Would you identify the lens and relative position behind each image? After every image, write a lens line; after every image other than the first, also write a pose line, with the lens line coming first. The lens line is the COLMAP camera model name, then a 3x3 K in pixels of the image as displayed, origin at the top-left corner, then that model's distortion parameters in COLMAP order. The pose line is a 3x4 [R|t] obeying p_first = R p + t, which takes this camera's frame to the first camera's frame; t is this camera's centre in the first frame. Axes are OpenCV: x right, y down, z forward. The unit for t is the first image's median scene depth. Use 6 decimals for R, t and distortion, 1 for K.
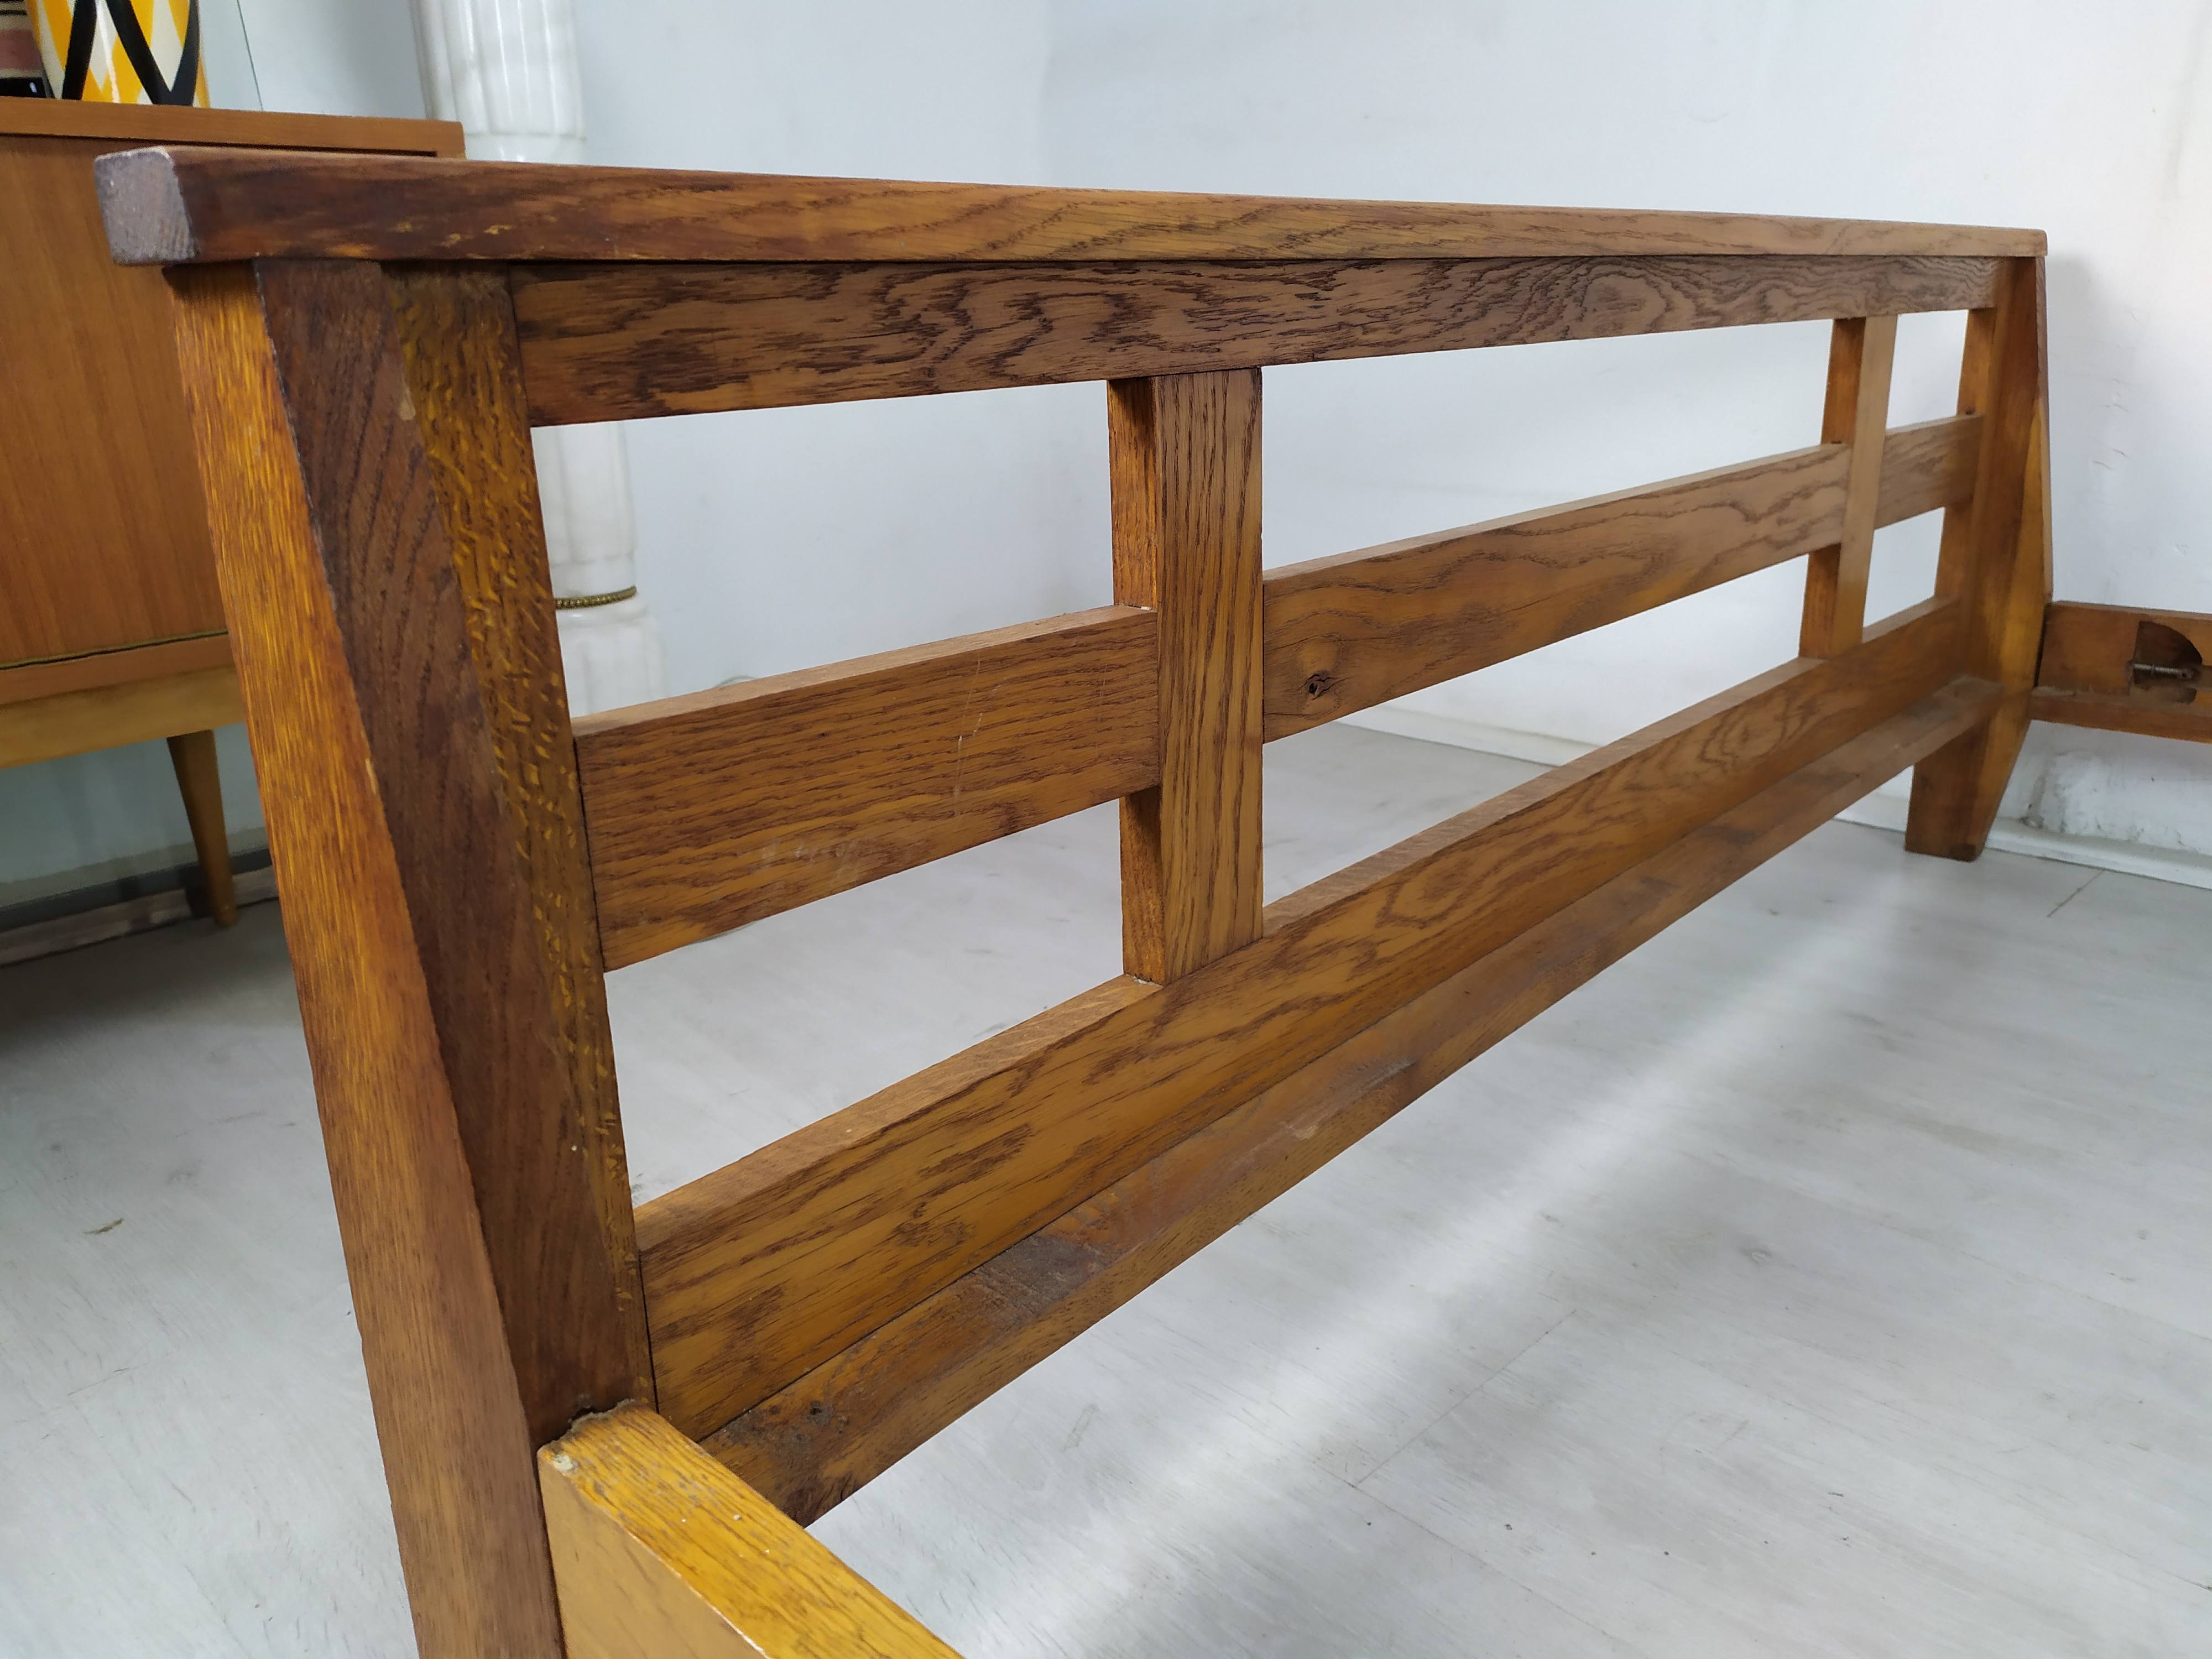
lens RADIAL K [[1666.3, 0, 1106.0], [0, 1666.3, 829.5], [0, 0, 1]] dist [0.041352, -0.055668]
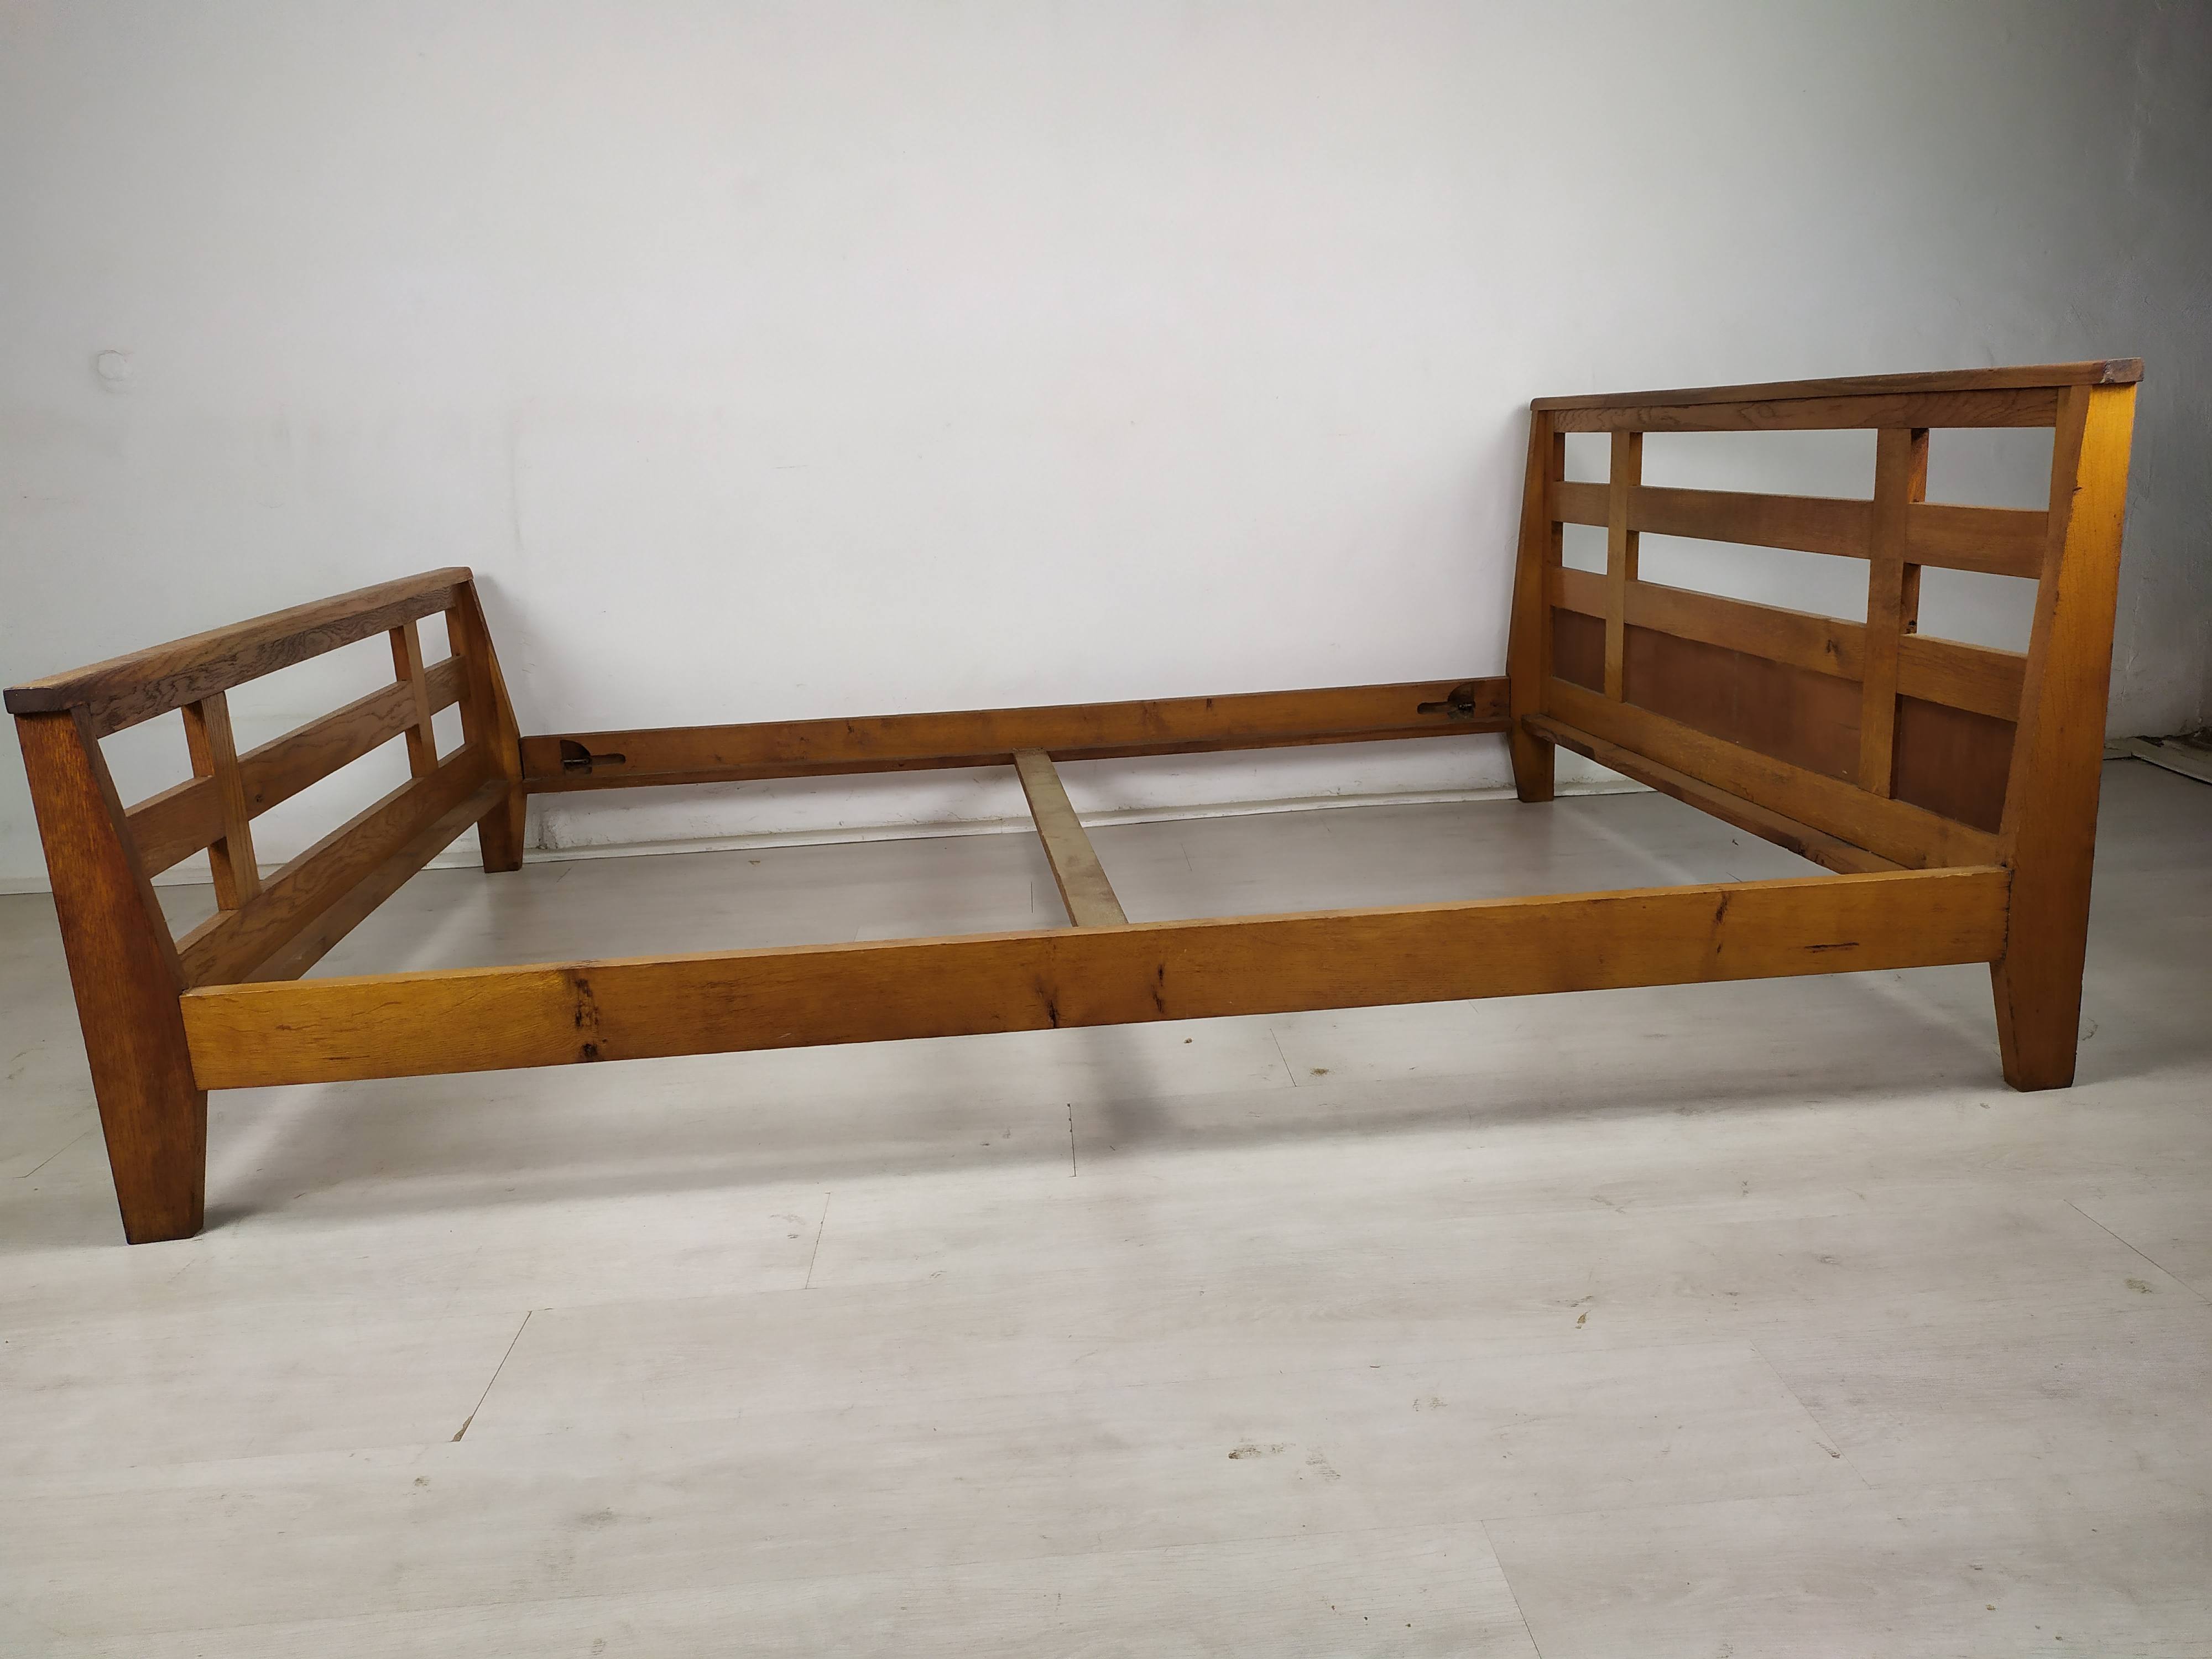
lens RADIAL K [[1656.2, 0, 1129.5], [0, 1656.2, 830.8], [0, 0, 1]] dist [0.062354, -0.082066]
pose [[0.658668, -0.182249, 0.730028, -0.762045], [0.257309, 0.966286, 0.009073, 0.245793], [-0.707070, 0.181867, 0.683356, -1.504195]]
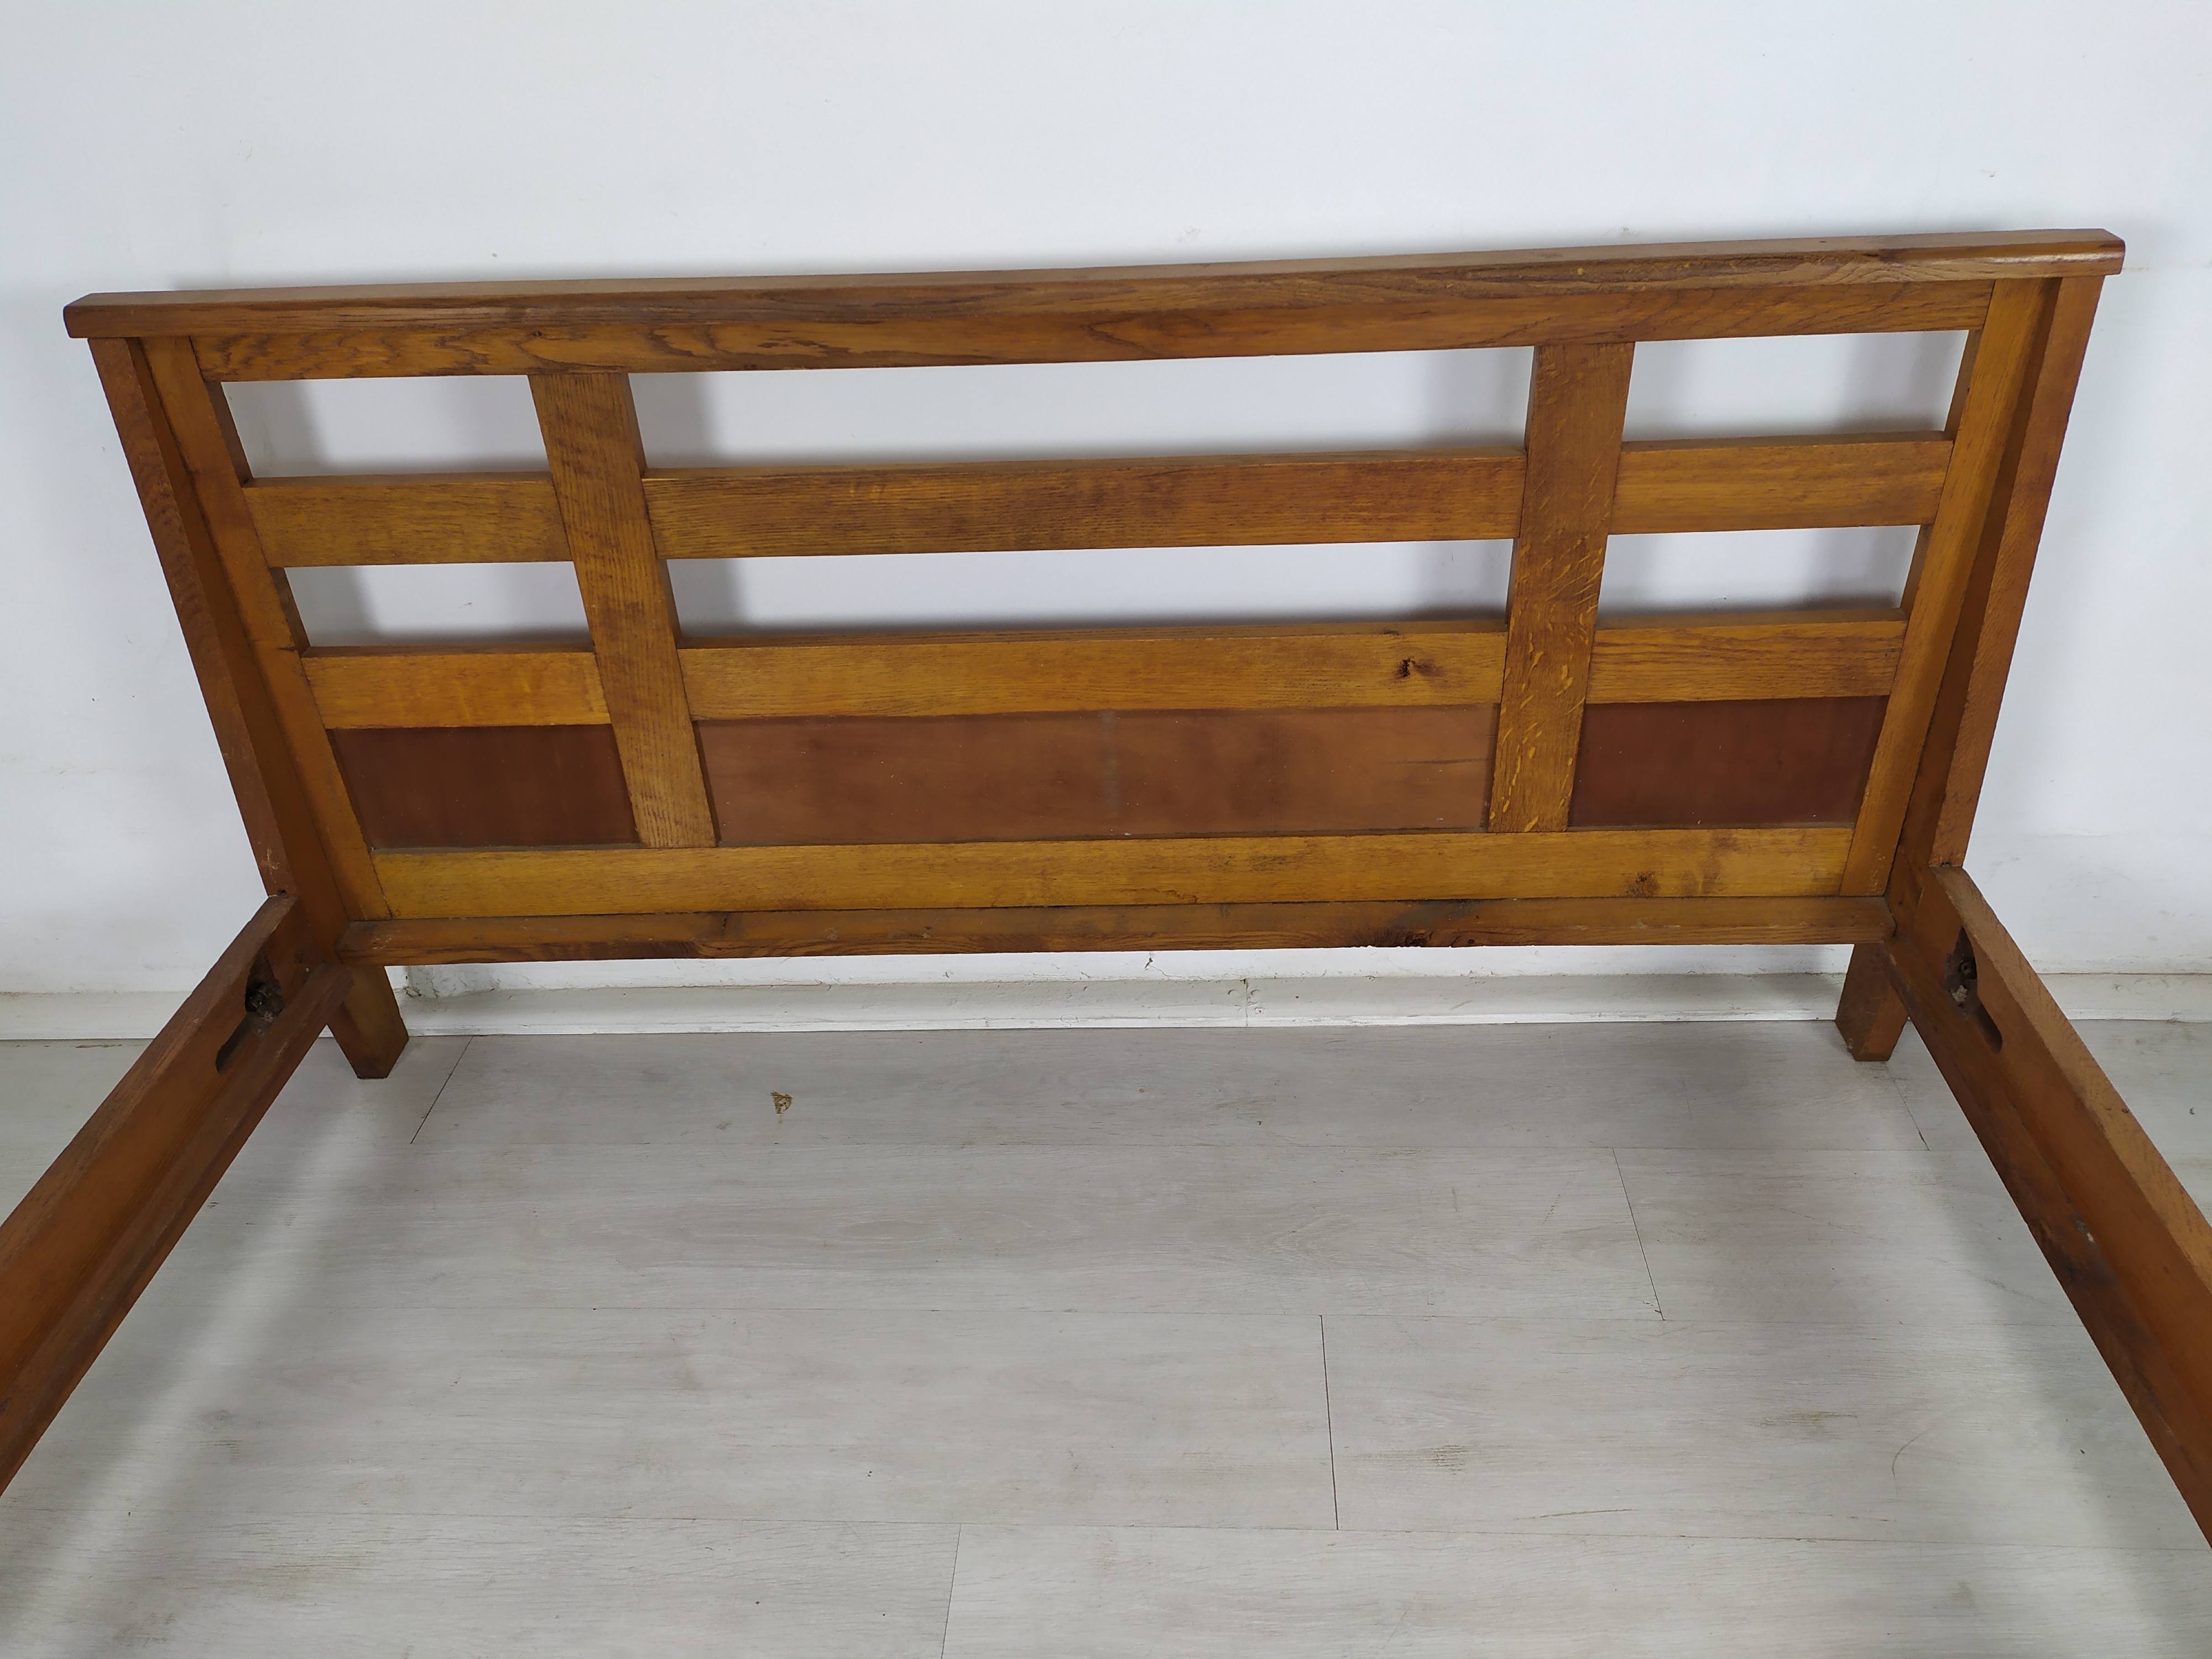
lens RADIAL K [[1614.7, 0, 1108.1], [0, 1614.7, 819.2], [0, 0, 1]] dist [0.067012, -0.068329]
pose [[-0.635921, -0.376495, 0.673688, 0.796817], [0.286705, 0.695210, 0.659154, -0.728500], [-0.716523, 0.612319, -0.334156, 0.187136]]
